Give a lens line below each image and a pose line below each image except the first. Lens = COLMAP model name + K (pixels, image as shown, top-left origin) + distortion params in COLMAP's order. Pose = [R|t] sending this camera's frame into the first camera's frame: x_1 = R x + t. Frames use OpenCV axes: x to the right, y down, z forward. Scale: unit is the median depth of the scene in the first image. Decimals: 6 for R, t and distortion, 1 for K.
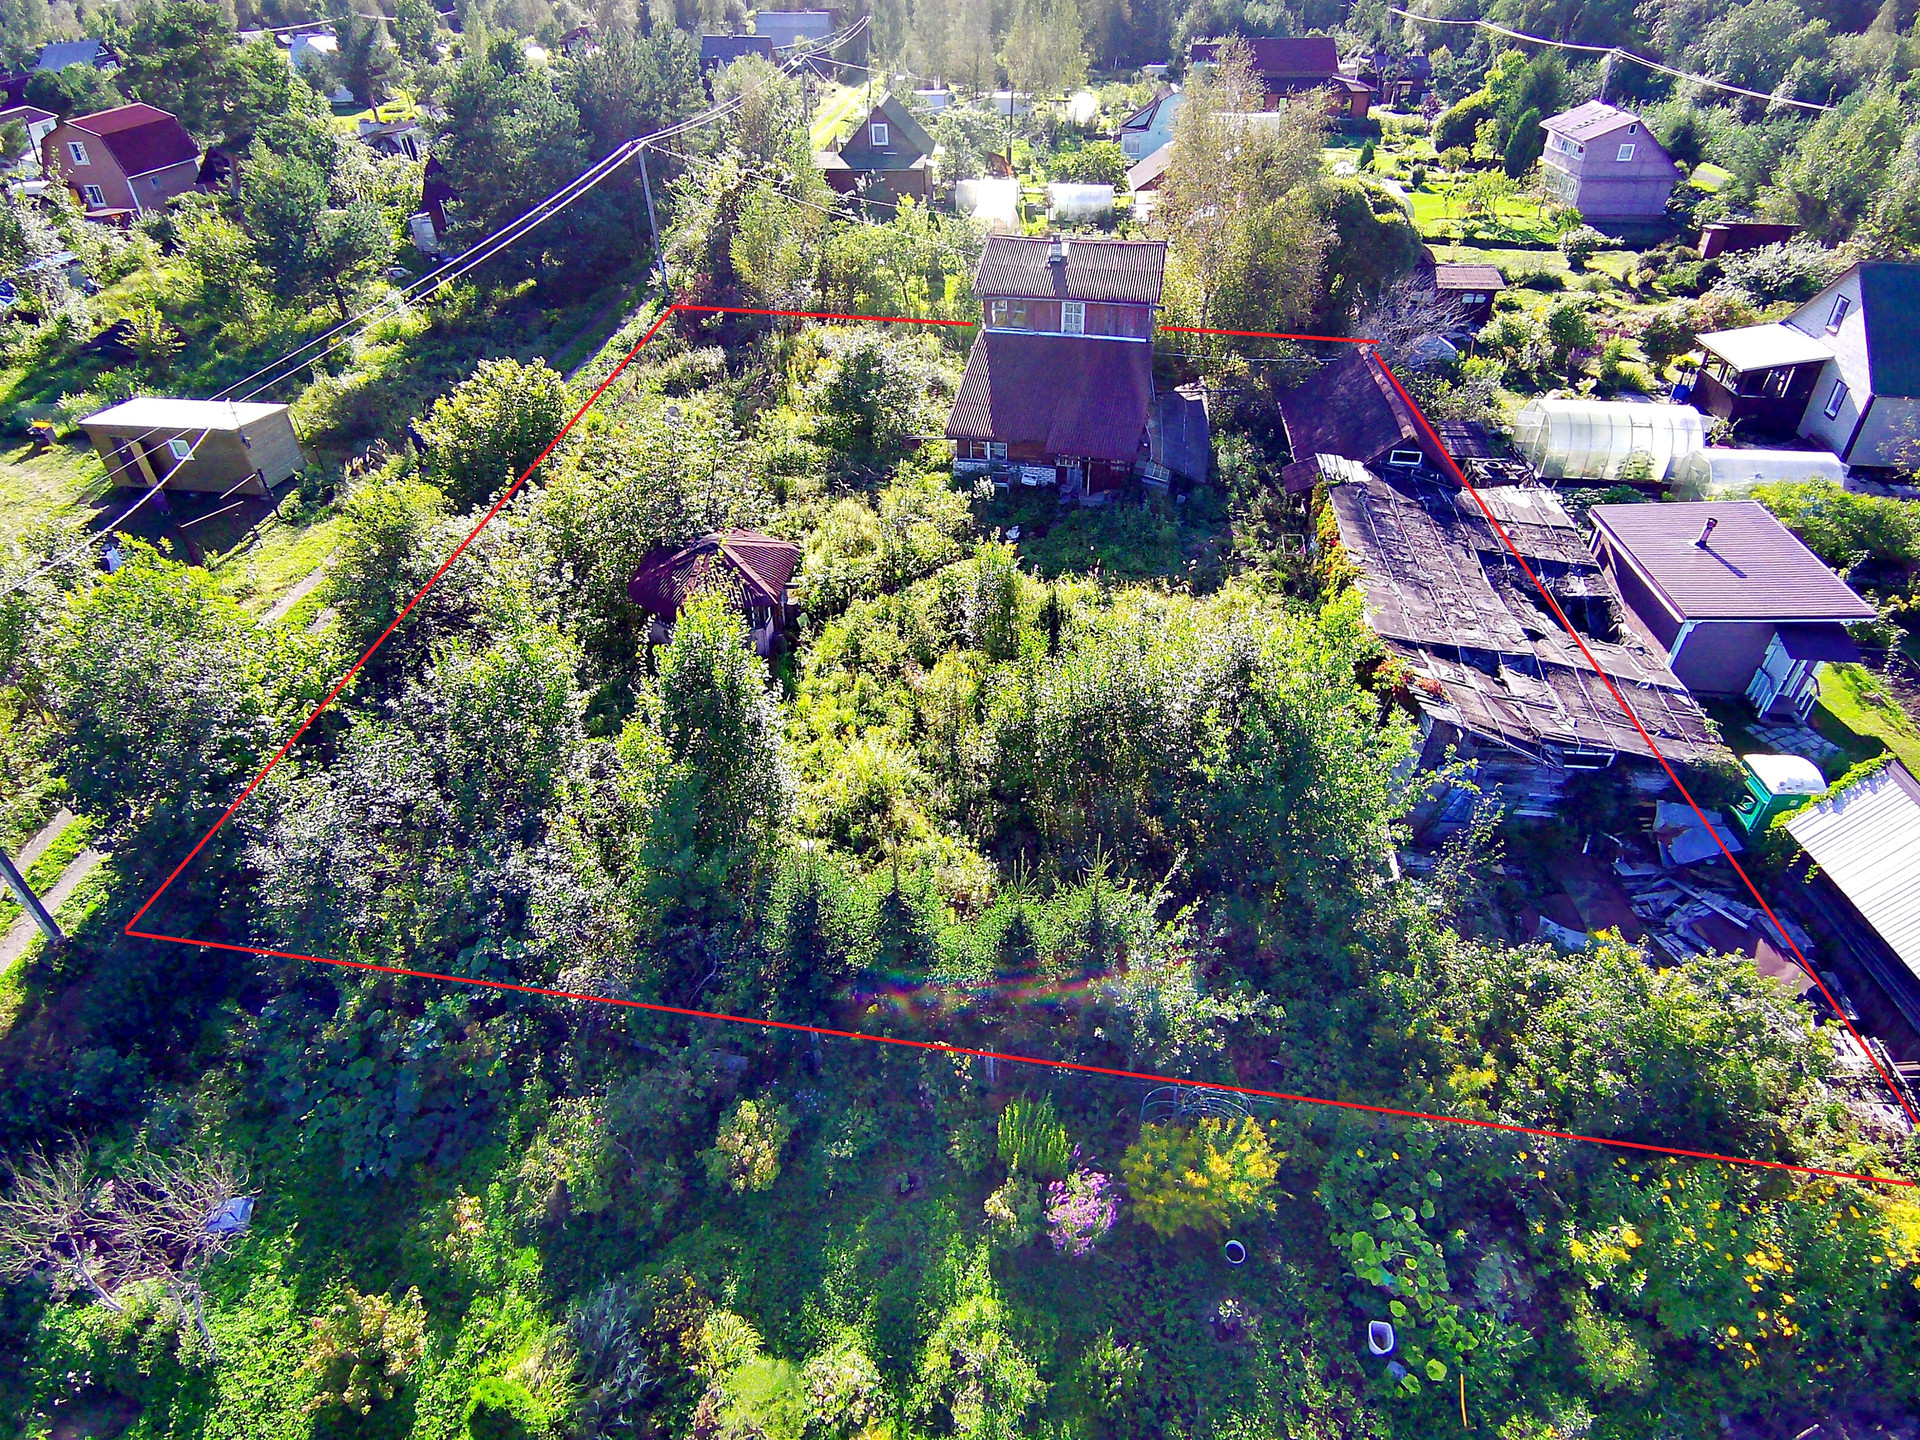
lens RADIAL K [[1036.3, 0, 1006.4], [0, 1036.3, 609.3], [0, 0, 1]] dist [0.018737, -0.028236]
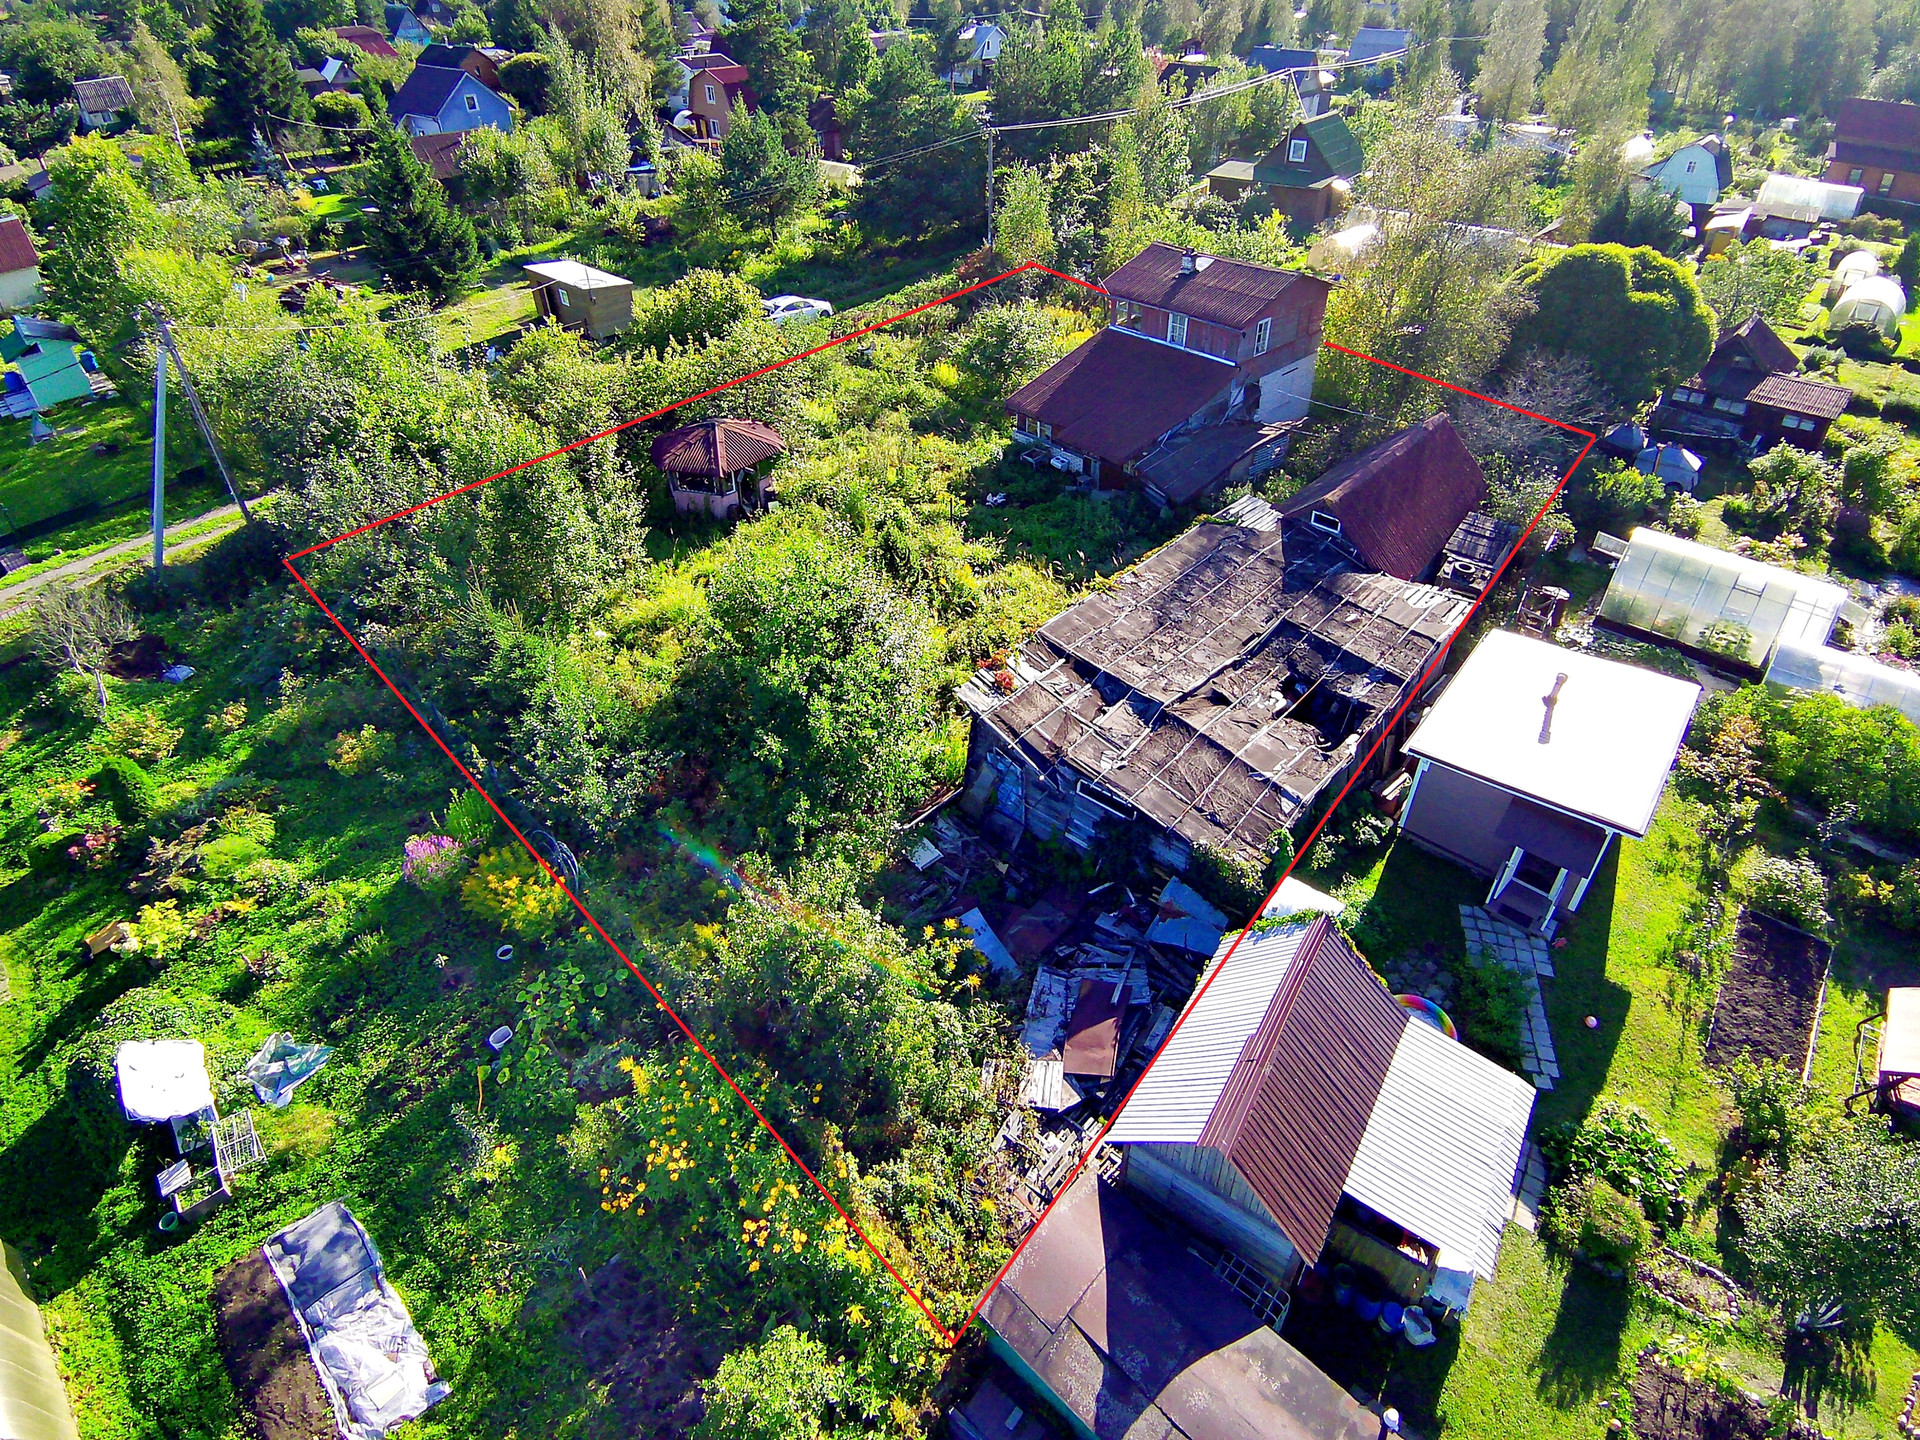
lens RADIAL K [[1036.3, 0, 995.6], [0, 1036.3, 622.2], [0, 0, 1]] dist [0.018737, -0.028236]
pose [[0.817408, 0.321192, -0.478205, 0.699107], [-0.321759, 0.943135, 0.083476, -0.050033], [0.477823, 0.085633, 0.874272, 0.062013]]
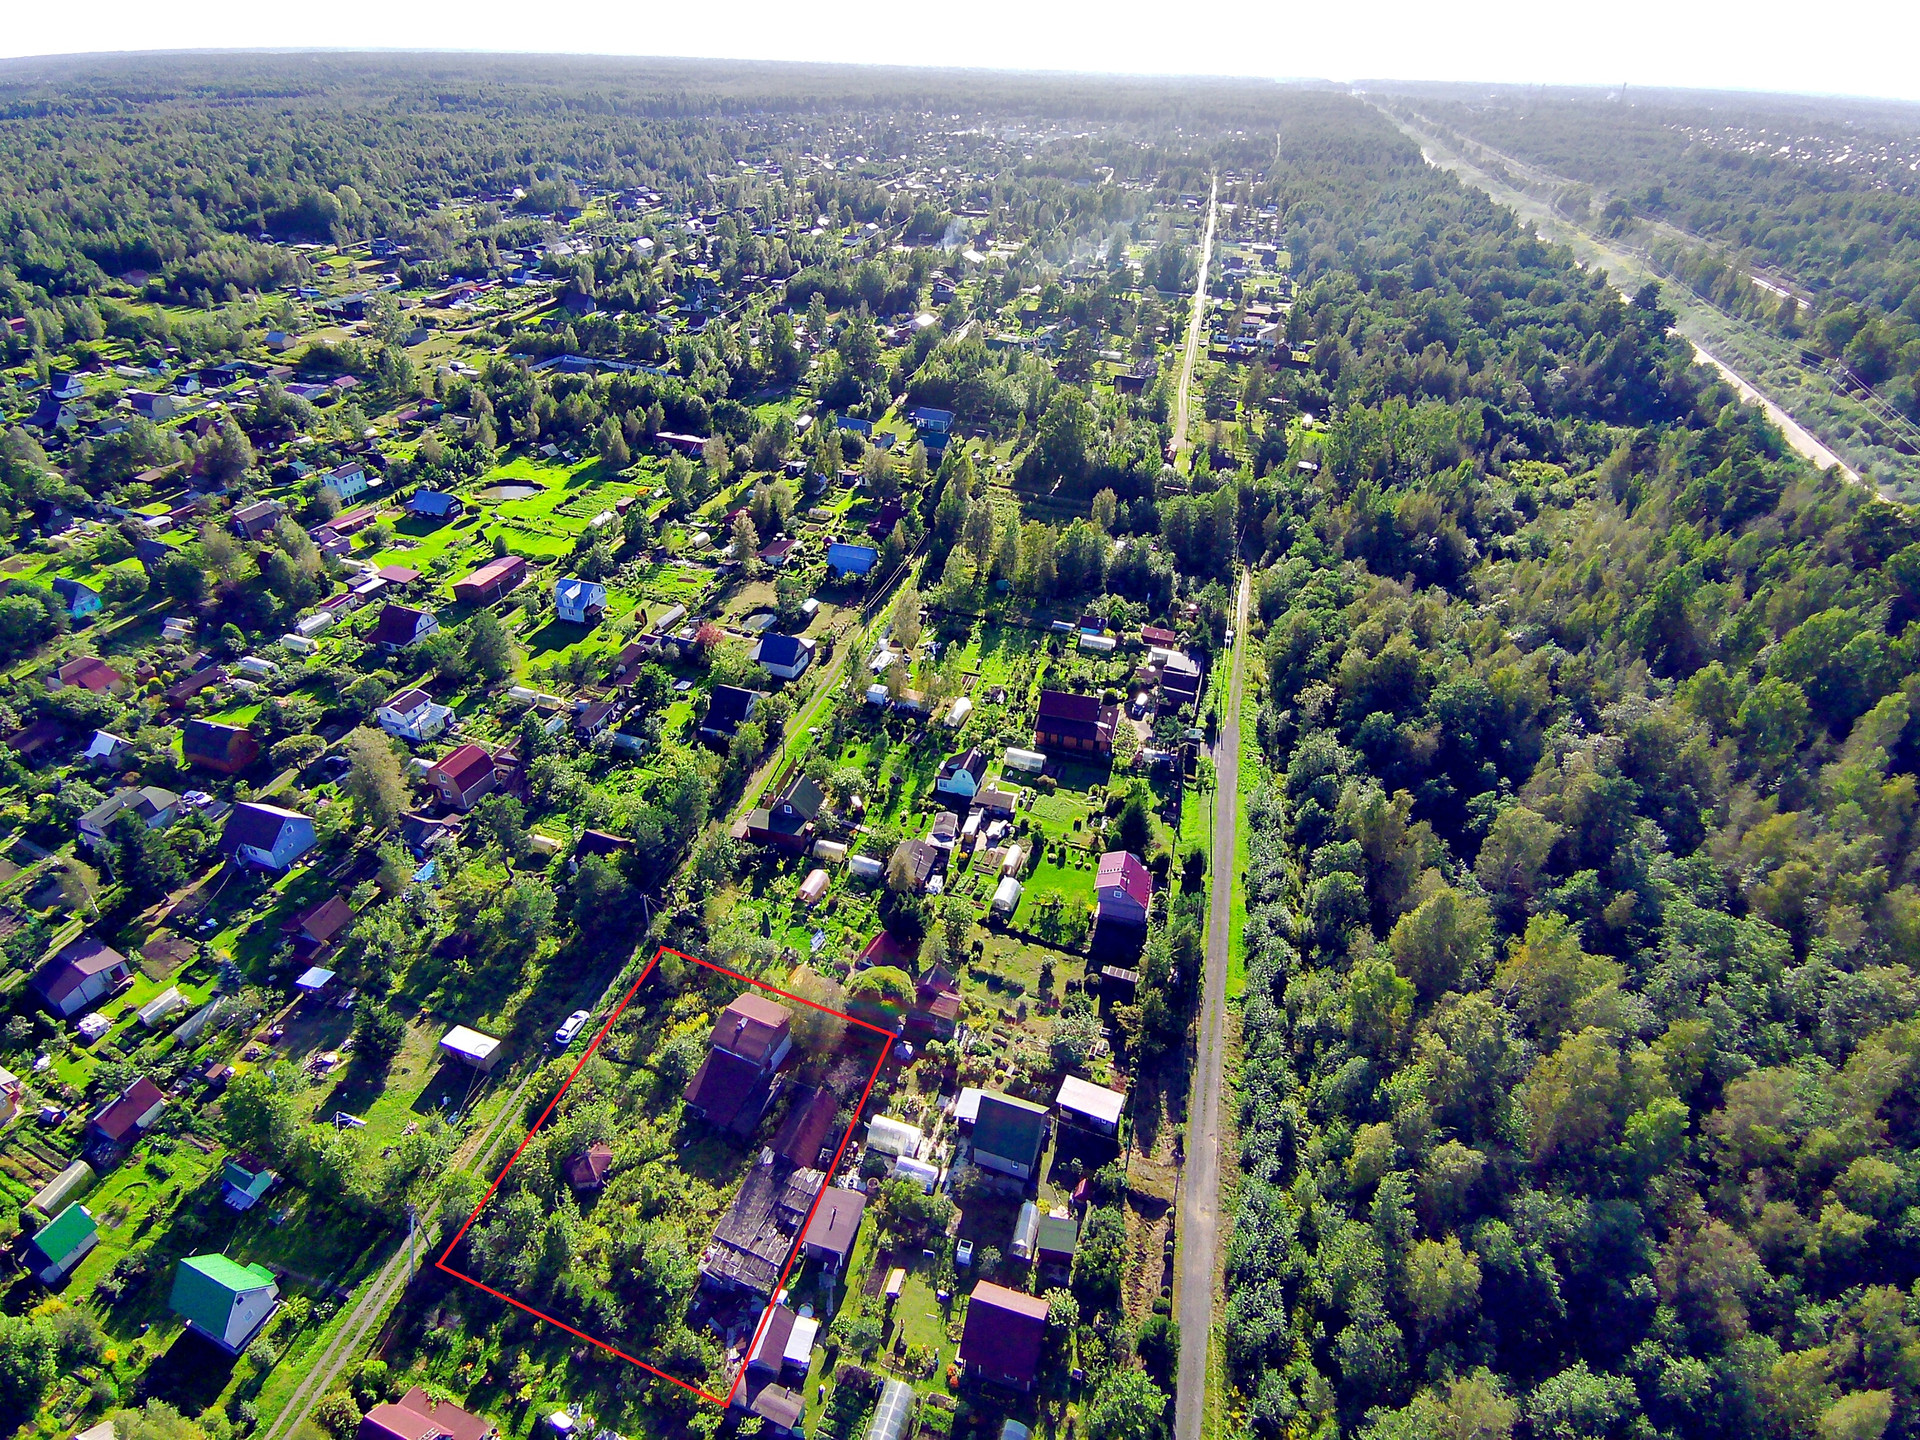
lens RADIAL K [[1039.7, 0, 1000.6], [0, 1039.7, 611.6], [0, 0, 1]] dist [0.019012, -0.029640]
pose [[0.975977, 0.132165, -0.173207, 1.632050], [-0.148503, 0.985253, -0.084985, -1.969002], [0.159421, 0.108665, 0.981212, -2.800654]]
